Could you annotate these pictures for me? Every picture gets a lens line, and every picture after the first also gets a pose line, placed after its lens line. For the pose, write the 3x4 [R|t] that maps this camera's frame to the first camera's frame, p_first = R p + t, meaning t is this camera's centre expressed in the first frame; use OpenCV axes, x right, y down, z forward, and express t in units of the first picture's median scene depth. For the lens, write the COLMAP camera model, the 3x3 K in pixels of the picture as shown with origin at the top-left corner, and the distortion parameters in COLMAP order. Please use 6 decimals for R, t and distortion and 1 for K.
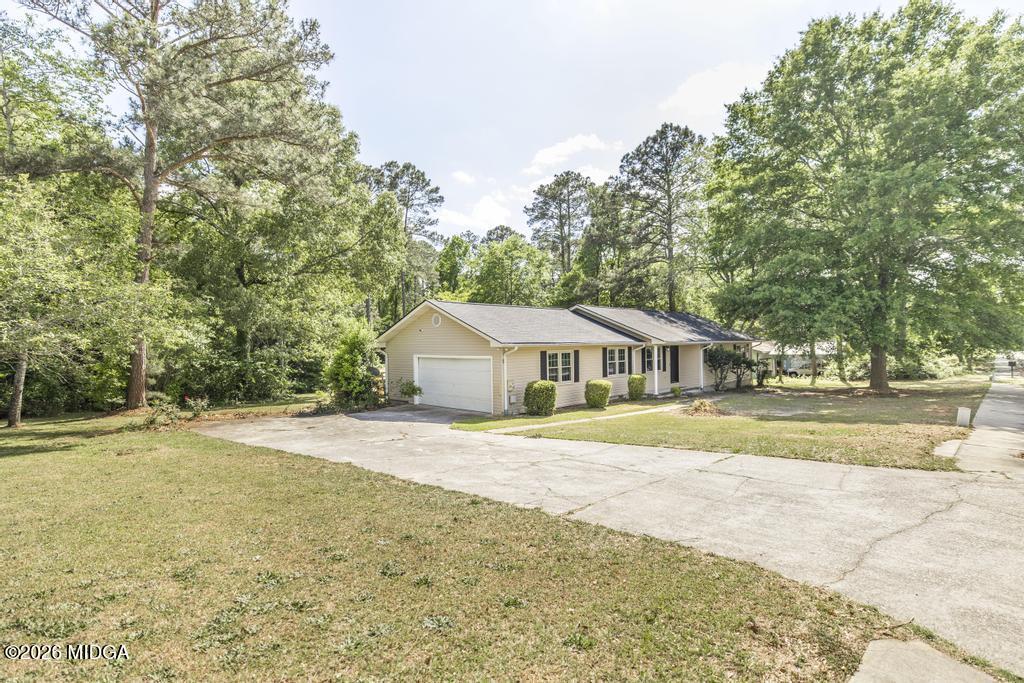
lens RADIAL K [[521.9, 0, 513.8], [0, 521.9, 339.7], [0, 0, 1]] dist [0.000906, -0.000173]
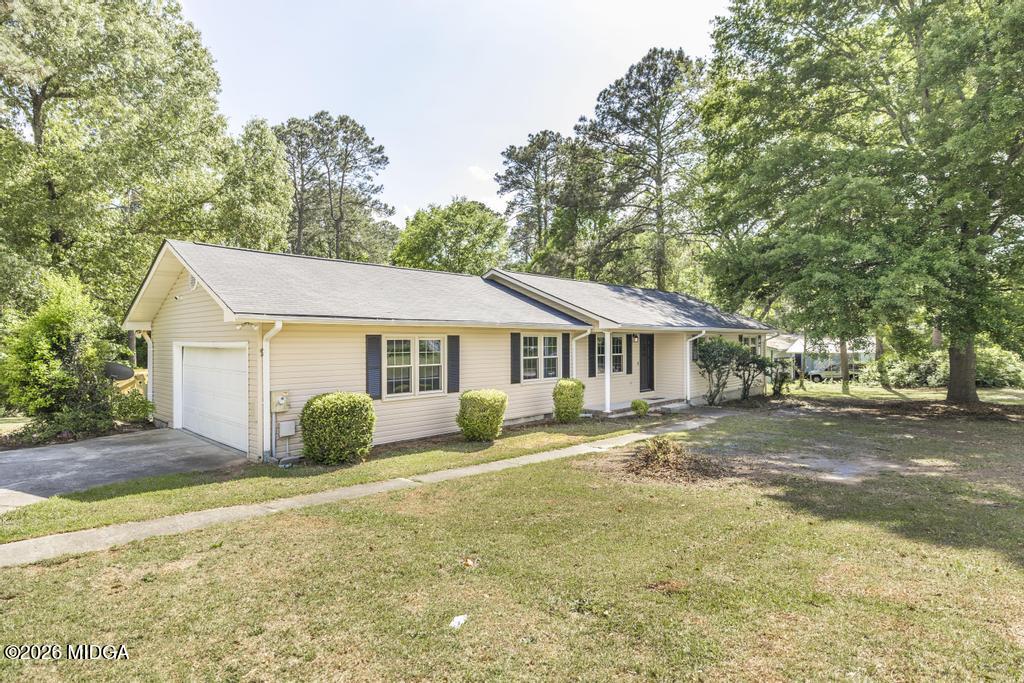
lens RADIAL K [[544.0, 0, 512.0], [0, 544.0, 341.5], [0, 0, 1]] dist [-0.004136, -0.000130]
pose [[0.999956, 0.007504, -0.005609, 0.139139], [-0.007467, 0.999951, 0.006557, 0.016515], [0.005658, -0.006514, 0.999963, 0.311881]]
